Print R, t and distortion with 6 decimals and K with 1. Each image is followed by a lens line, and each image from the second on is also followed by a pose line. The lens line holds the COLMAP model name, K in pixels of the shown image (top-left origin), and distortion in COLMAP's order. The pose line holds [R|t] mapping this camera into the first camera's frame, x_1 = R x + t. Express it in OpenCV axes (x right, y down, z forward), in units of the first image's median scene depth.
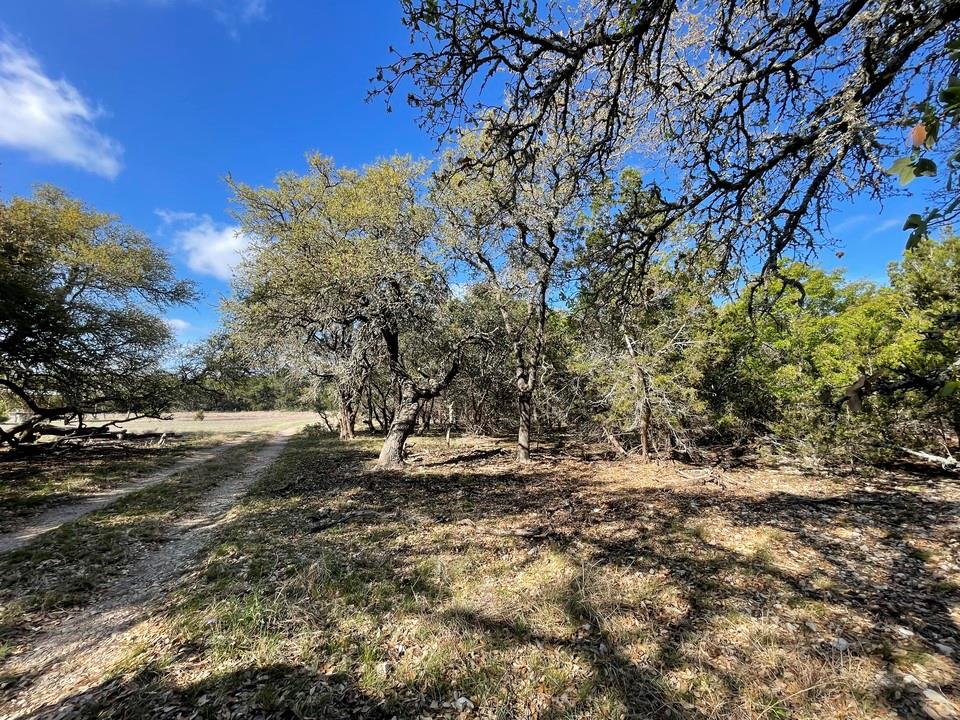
lens RADIAL K [[379.3, 0, 480.0], [0, 379.3, 360.0], [0, 0, 1]] dist [-0.021742, 0.007127]
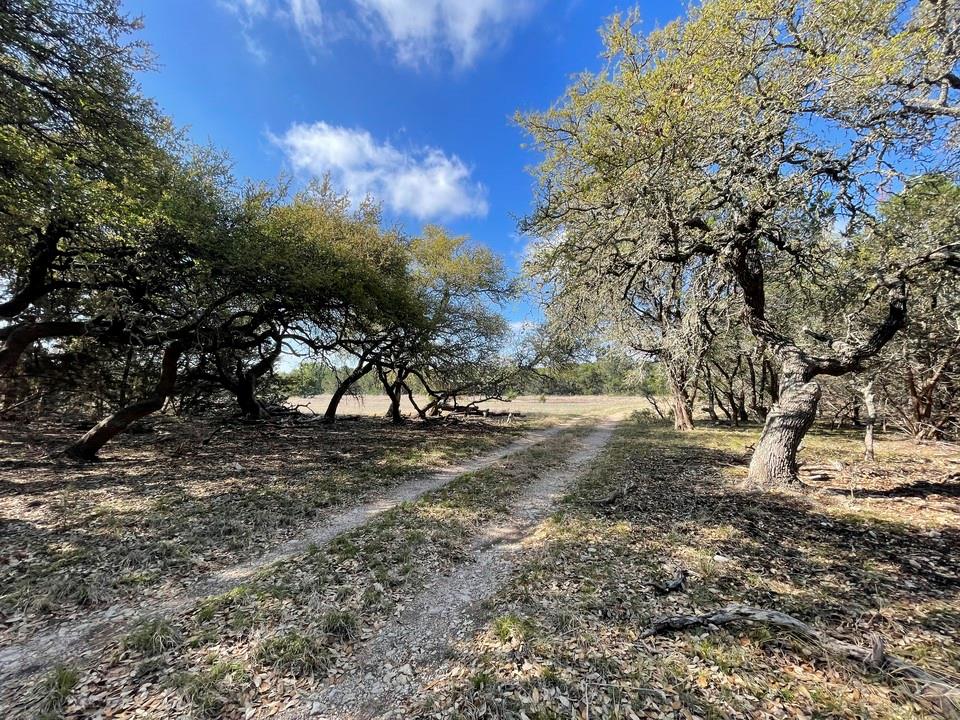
lens RADIAL K [[379.3, 0, 480.0], [0, 379.3, 360.0], [0, 0, 1]] dist [-0.021742, 0.007127]
pose [[0.688573, -0.054788, -0.723095, -0.085585], [0.083347, 0.996513, 0.003863, 0.028136], [0.720362, -0.062927, 0.690738, 0.190823]]
